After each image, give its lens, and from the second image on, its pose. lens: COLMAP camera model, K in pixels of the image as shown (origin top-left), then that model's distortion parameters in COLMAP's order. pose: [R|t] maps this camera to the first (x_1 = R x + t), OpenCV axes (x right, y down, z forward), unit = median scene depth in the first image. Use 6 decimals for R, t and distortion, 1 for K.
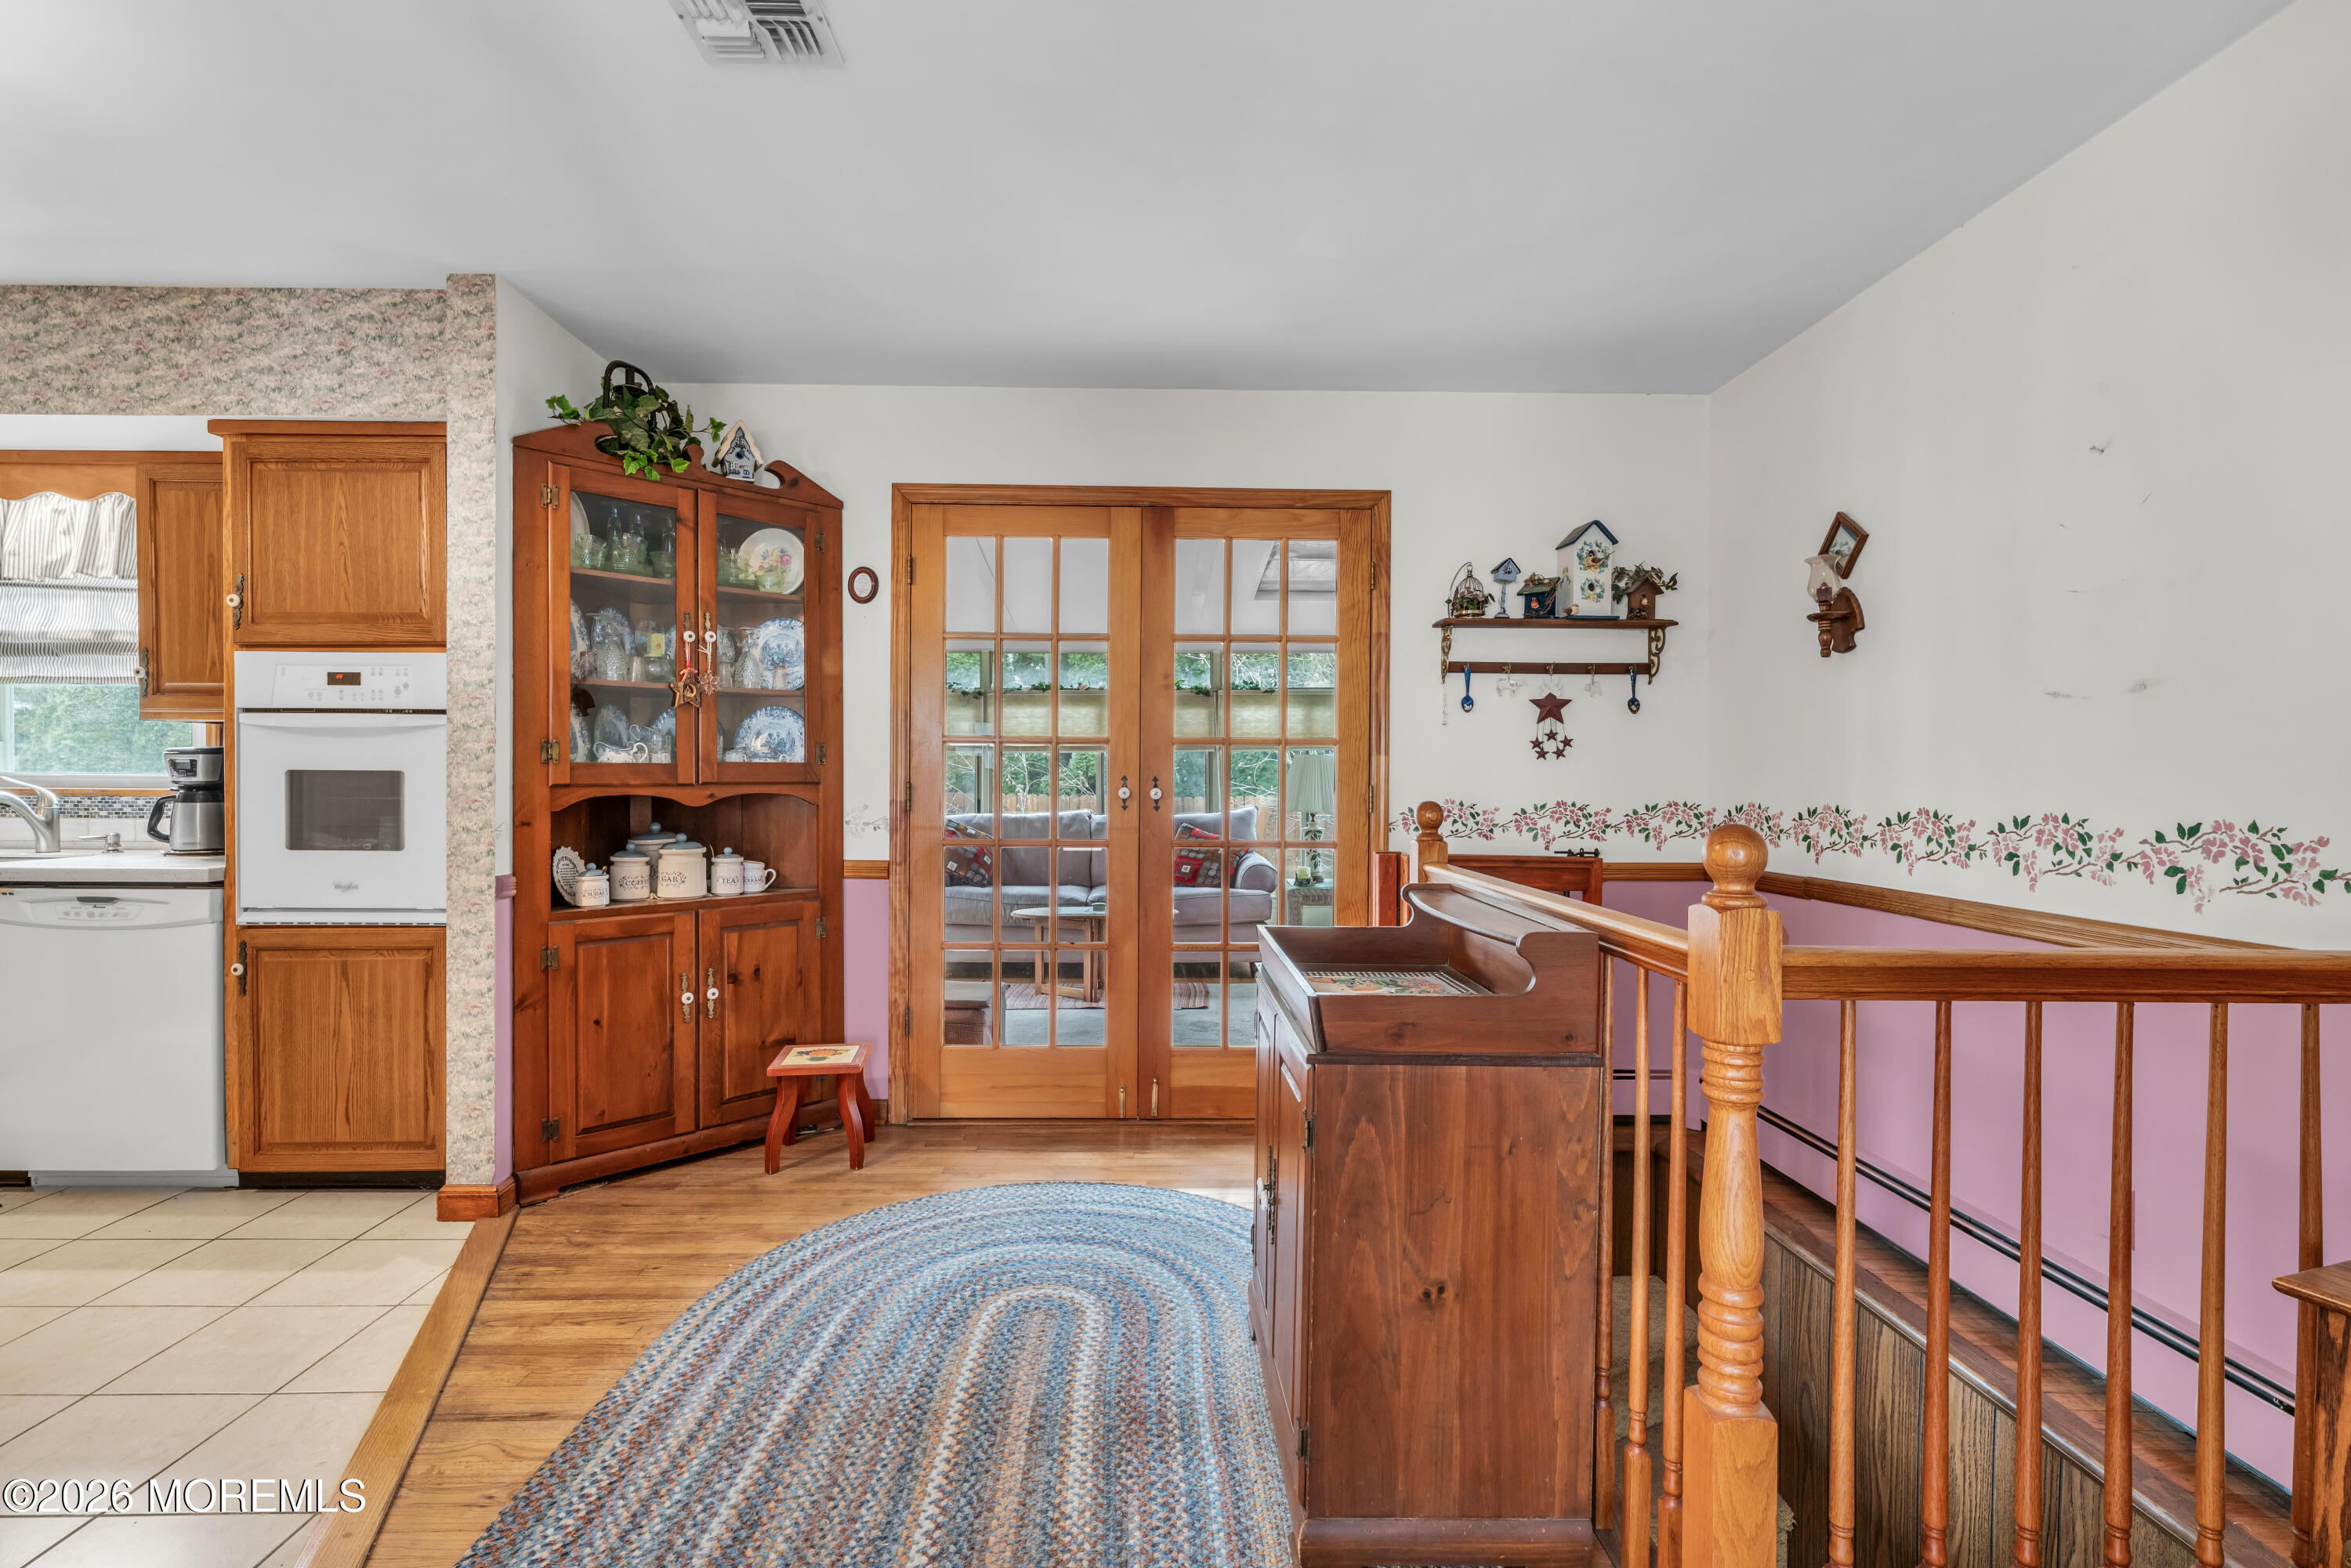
lens RADIAL K [[1084.9, 0, 1172.0], [0, 1084.9, 784.3], [0, 0, 1]] dist [-0.003042, 0.000376]
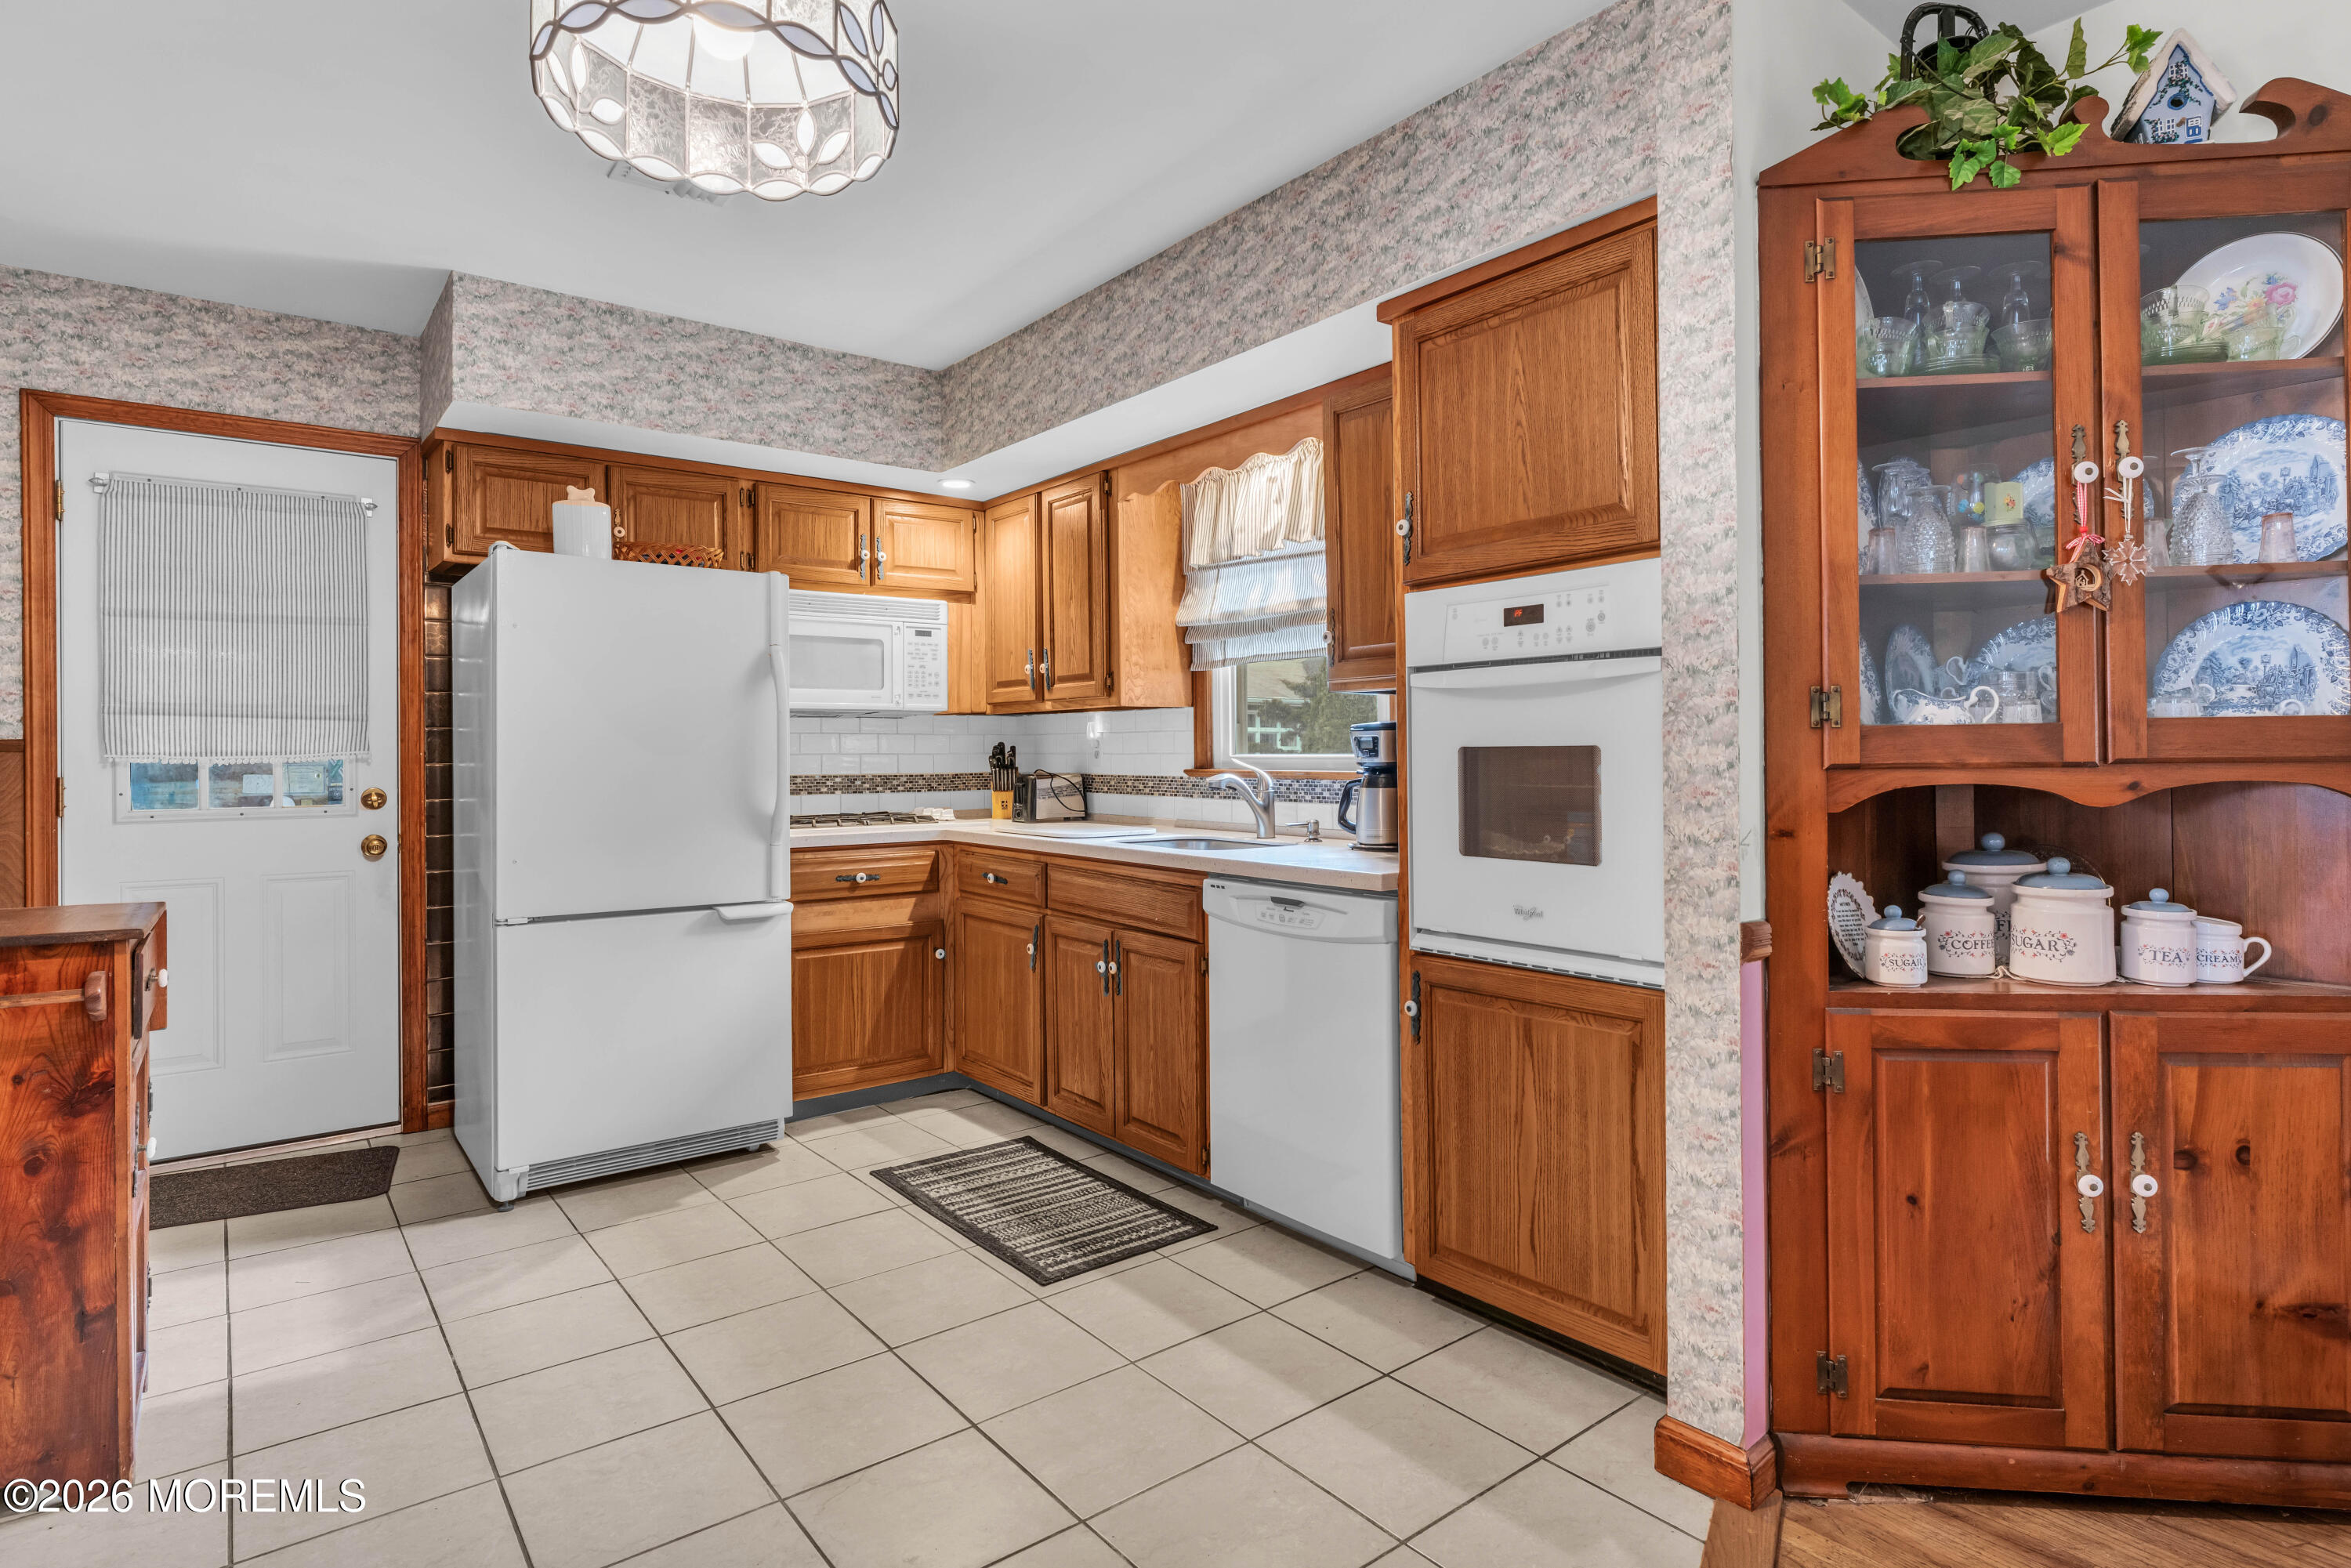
lens RADIAL K [[1215.1, 0, 1174.9], [0, 1215.1, 753.8], [0, 0, 1]] dist [-0.002721, 0.001455]
pose [[0.598088, -0.011069, -0.801354, -0.269501], [0.006657, 0.999939, -0.008844, -0.002559], [0.801403, -0.000045, 0.598125, 0.348020]]
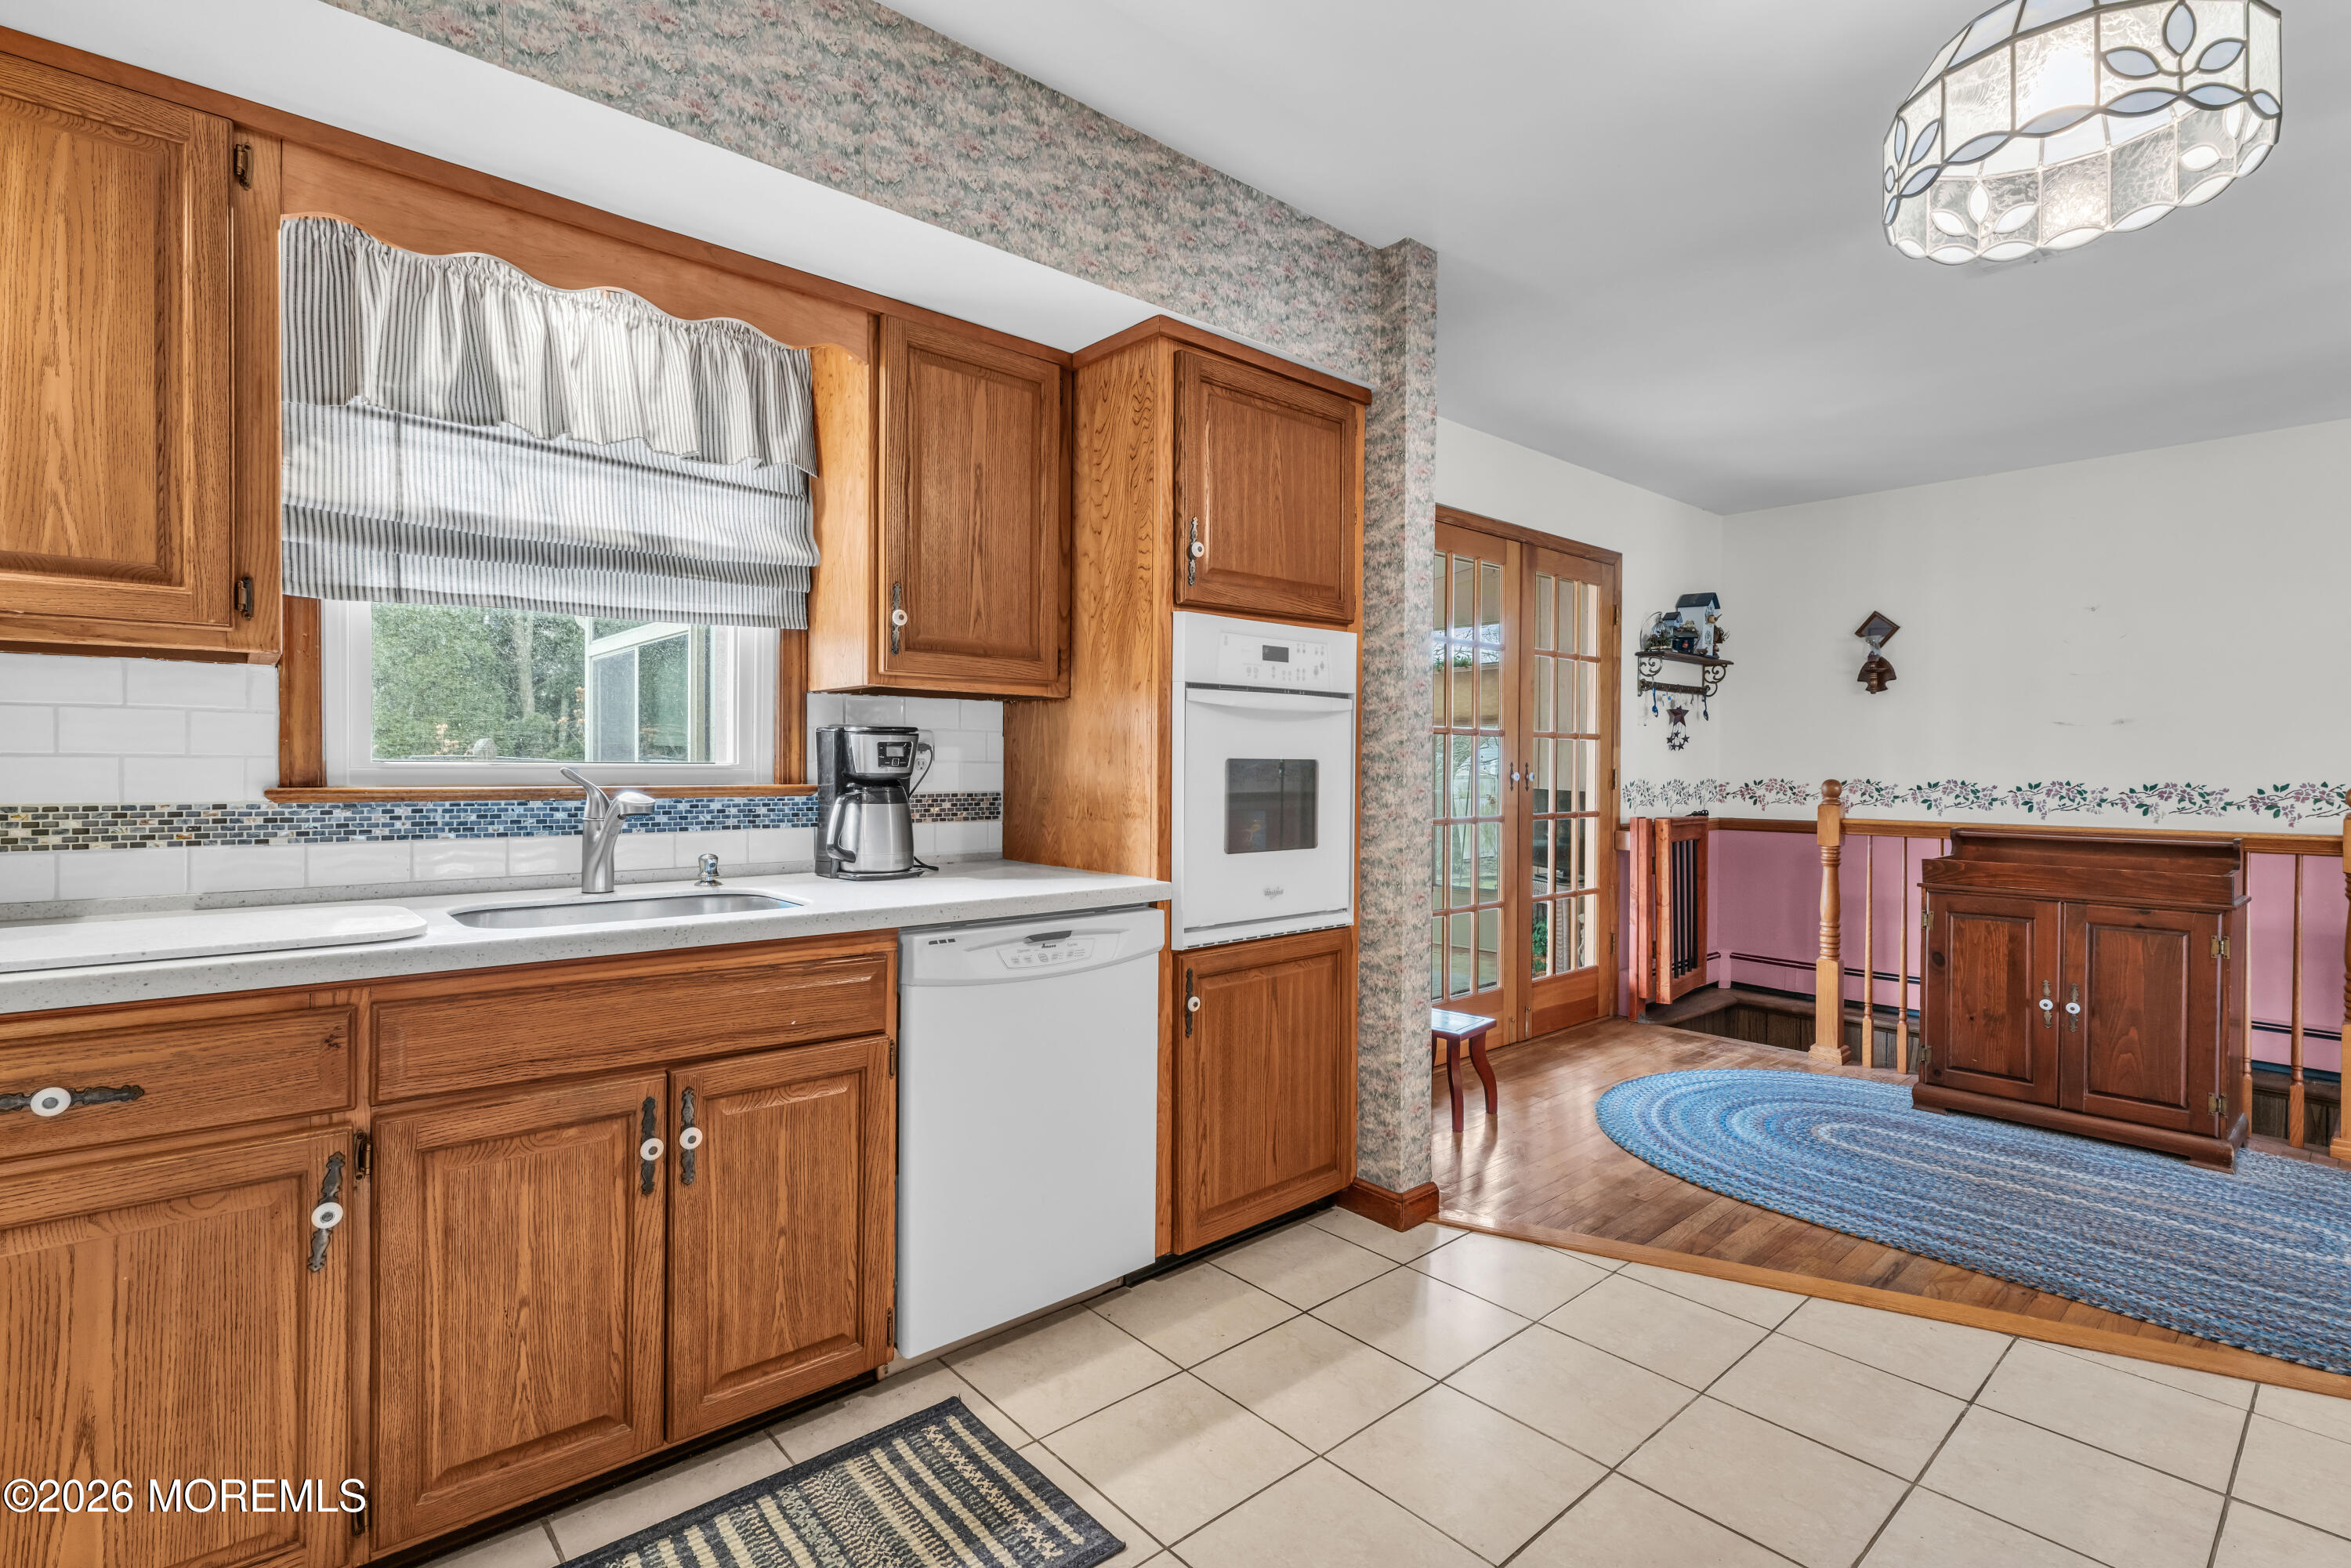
lens RADIAL K [[1084.9, 0, 1192.2], [0, 1084.9, 776.2], [0, 0, 1]] dist [-0.003042, 0.000376]
pose [[0.765978, -0.010058, 0.642789, -1.369685], [0.004044, 0.999933, 0.010827, -0.008829], [-0.642855, -0.005694, 0.765967, 0.373360]]
